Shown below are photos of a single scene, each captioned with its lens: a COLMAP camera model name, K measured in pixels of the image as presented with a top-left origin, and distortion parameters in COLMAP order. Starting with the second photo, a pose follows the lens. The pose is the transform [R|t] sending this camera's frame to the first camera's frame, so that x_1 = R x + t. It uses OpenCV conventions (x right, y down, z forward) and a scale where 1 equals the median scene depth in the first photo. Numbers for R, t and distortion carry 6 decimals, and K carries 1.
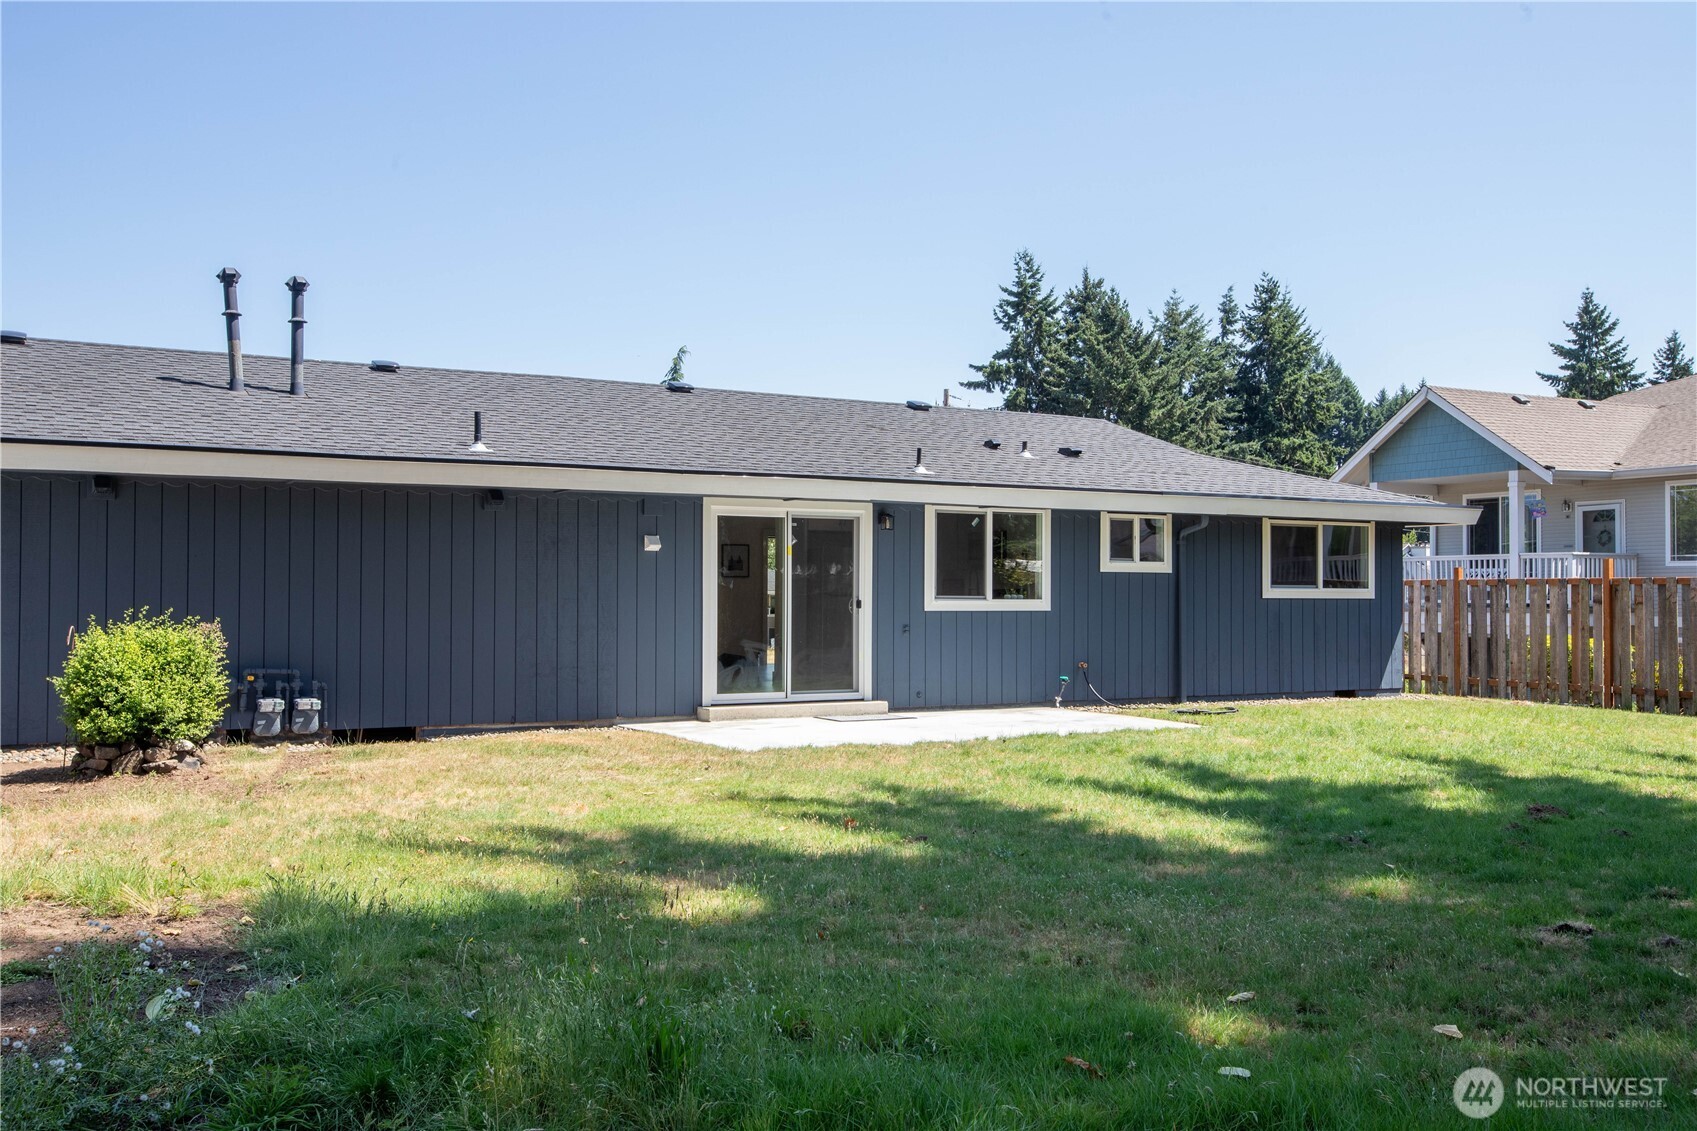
lens RADIAL K [[1553.7, 0, 849.1], [0, 1553.7, 556.4], [0, 0, 1]] dist [0.015718, 0.000000]
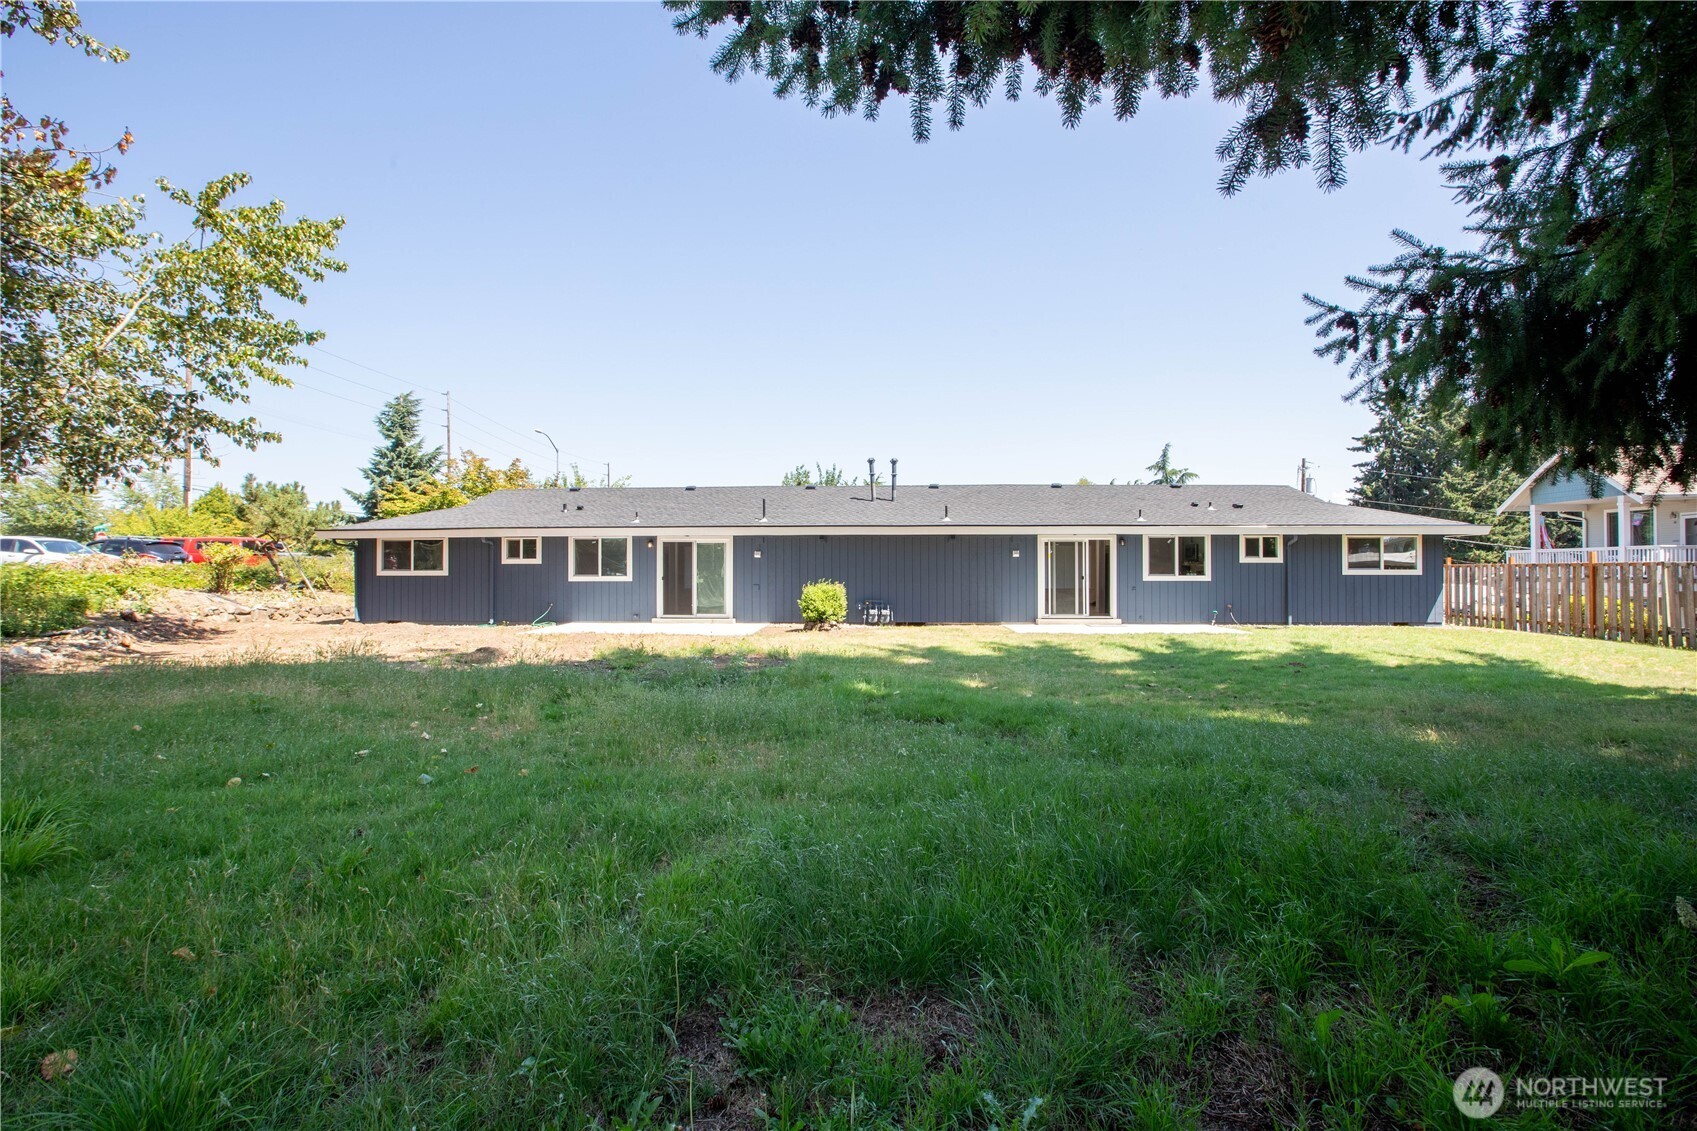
lens RADIAL K [[806.7, 0, 847.8], [0, 806.7, 564.1], [0, 0, 1]] dist [-0.042392, 0.006195]
pose [[0.857933, -0.007107, -0.513712, 0.283103], [0.015050, 0.999823, 0.011302, -0.009531], [0.513540, -0.017428, 0.857888, -0.246410]]
